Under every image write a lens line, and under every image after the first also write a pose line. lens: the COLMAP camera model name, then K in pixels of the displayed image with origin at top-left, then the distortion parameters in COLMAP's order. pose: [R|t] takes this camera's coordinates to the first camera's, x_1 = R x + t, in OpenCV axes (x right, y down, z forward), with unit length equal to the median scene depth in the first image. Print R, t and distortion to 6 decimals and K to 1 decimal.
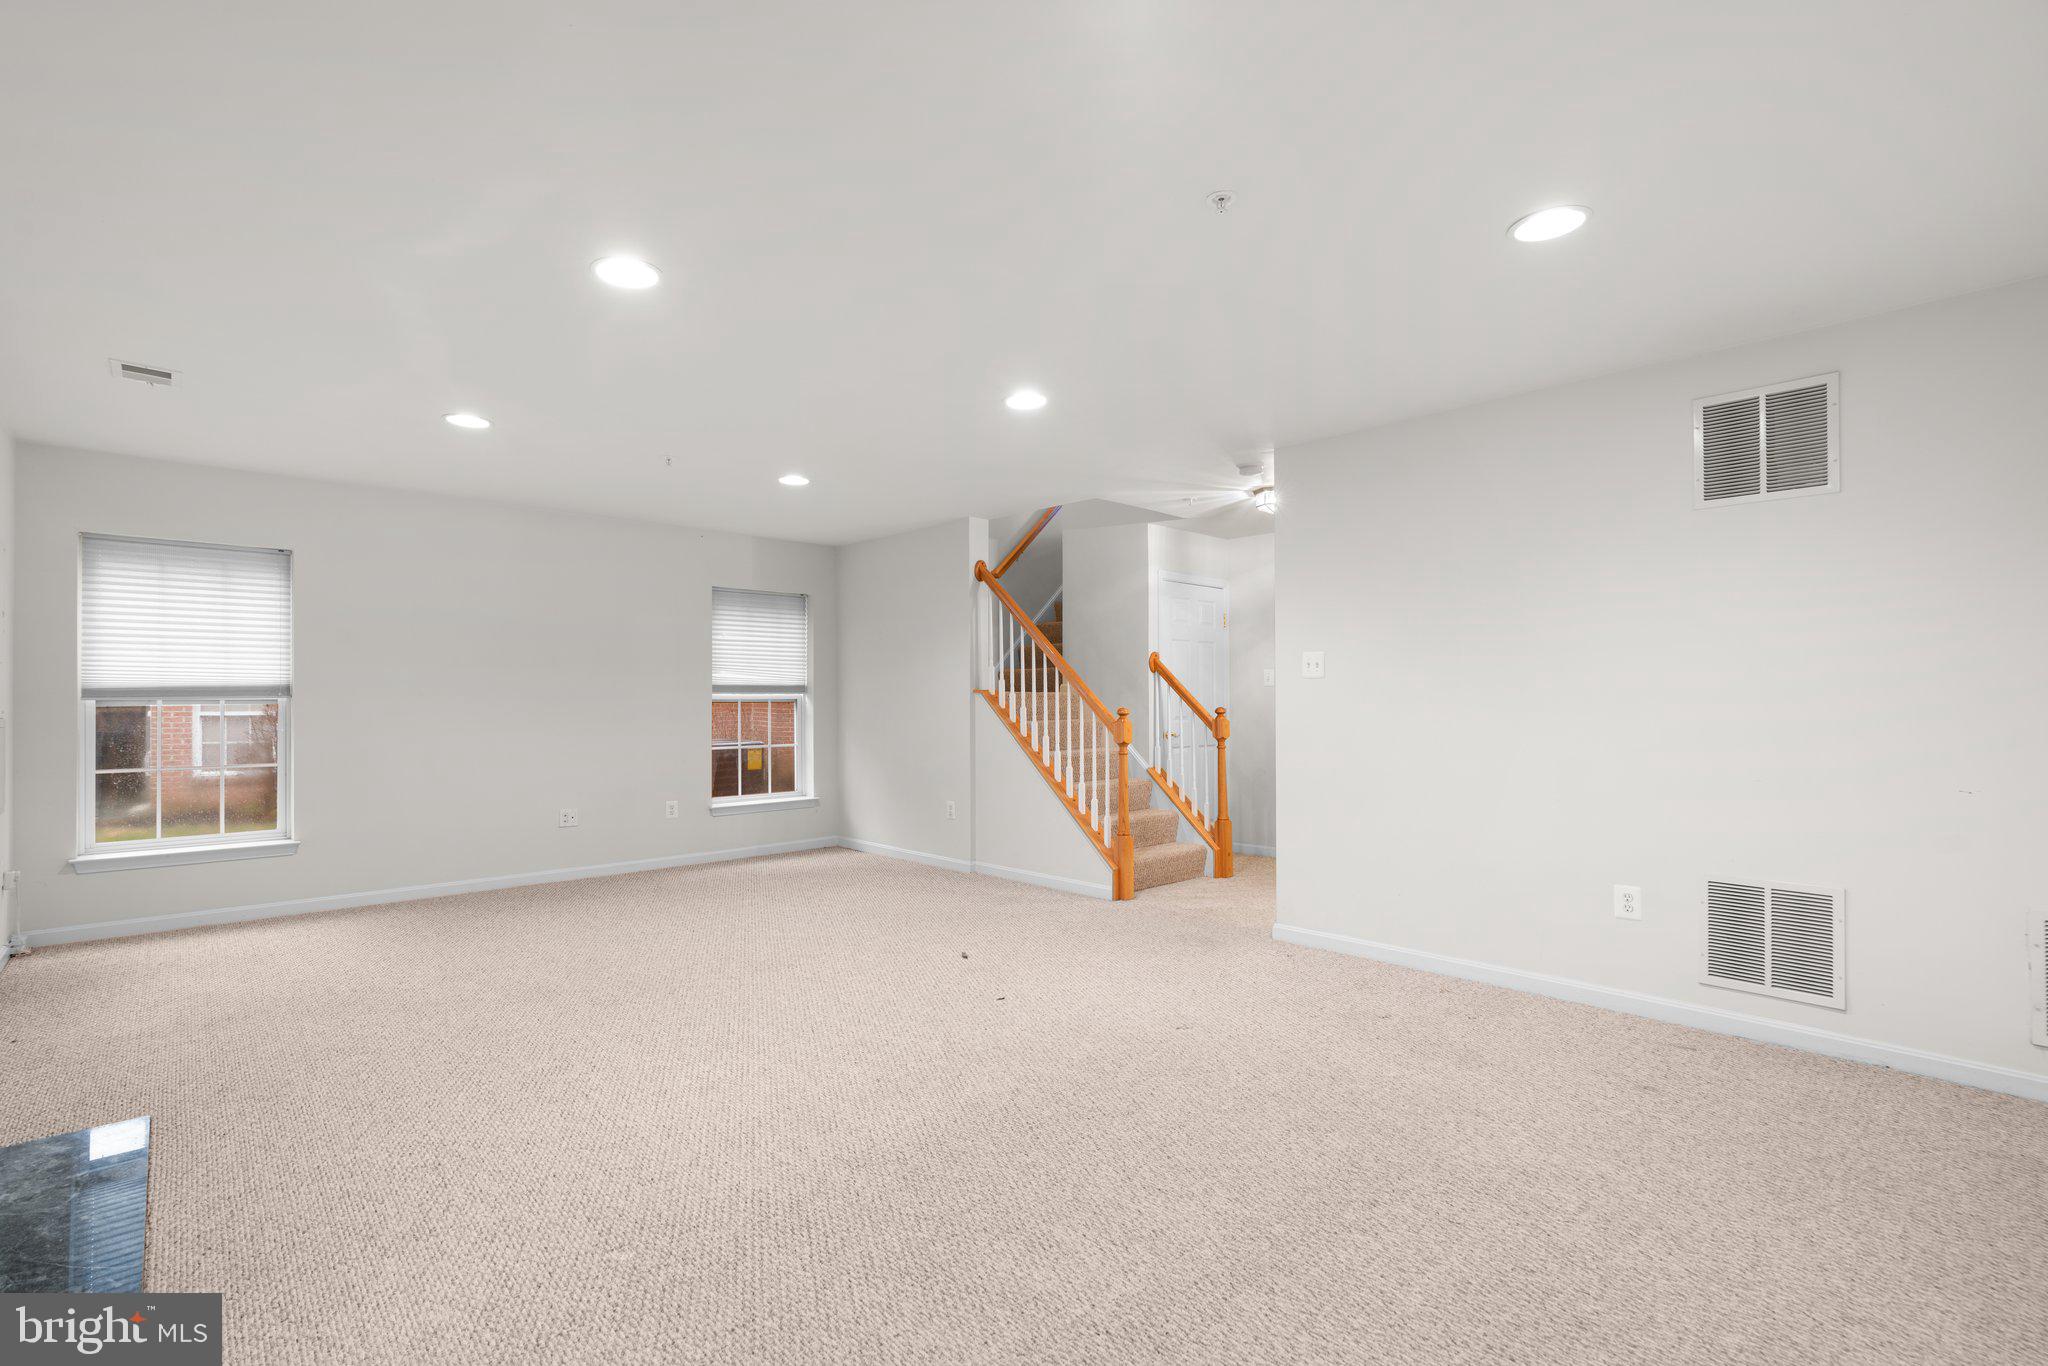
lens RADIAL K [[926.2, 0, 1020.3], [0, 926.2, 691.6], [0, 0, 1]] dist [-0.015533, 0.007864]
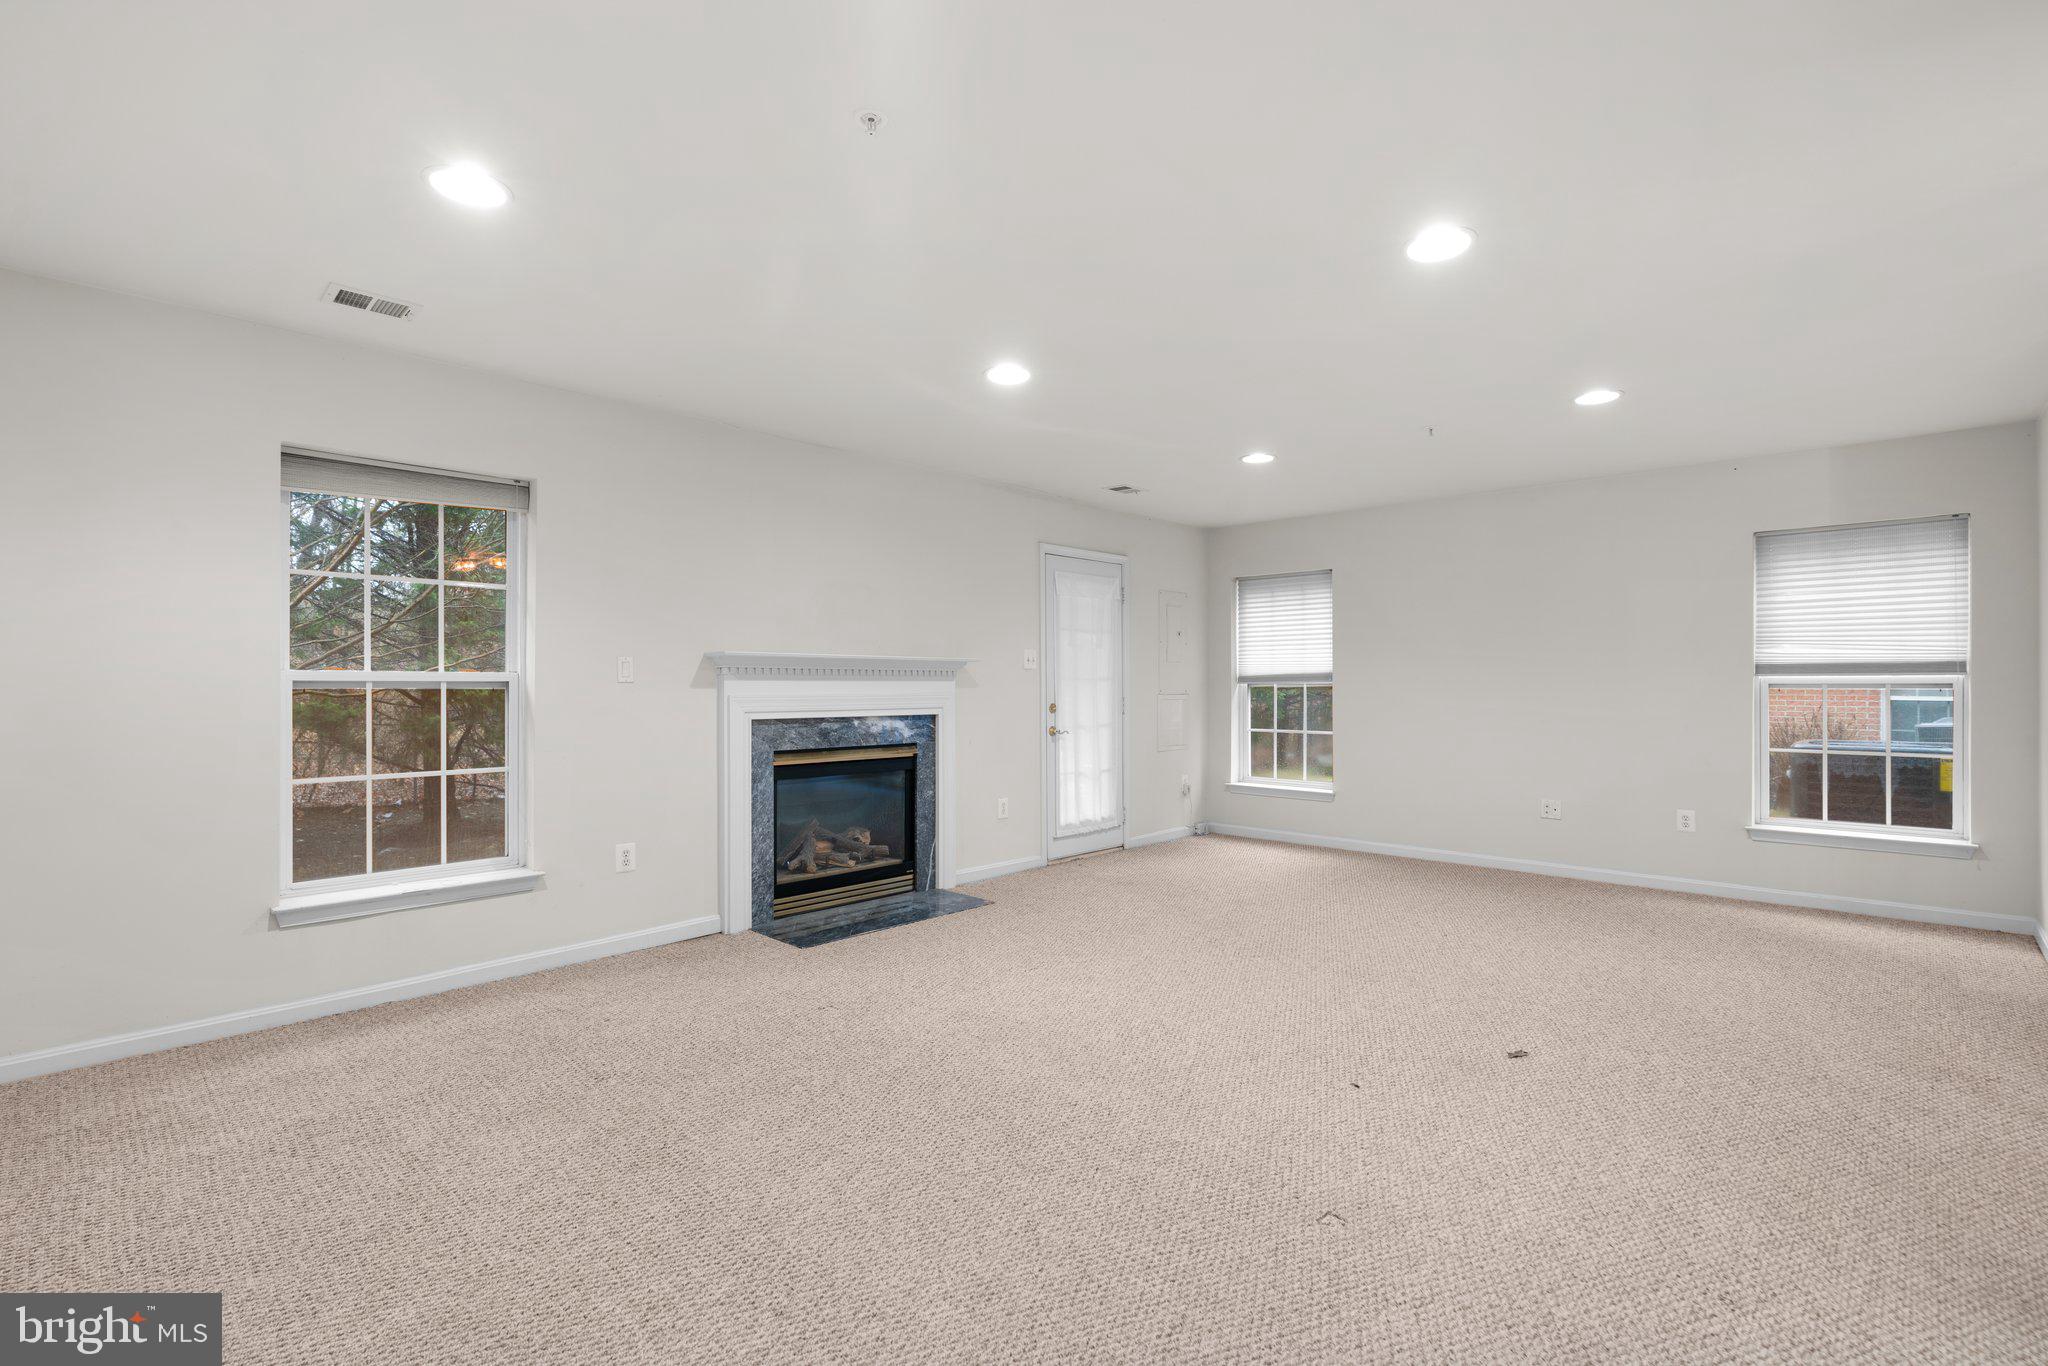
lens RADIAL K [[926.2, 0, 1021.3], [0, 926.2, 690.0], [0, 0, 1]] dist [-0.015533, 0.007864]
pose [[0.060688, 0.008427, -0.998121, 0.373761], [0.007779, 0.999930, 0.008915, 0.002218], [0.998126, -0.008305, 0.060618, 0.365657]]
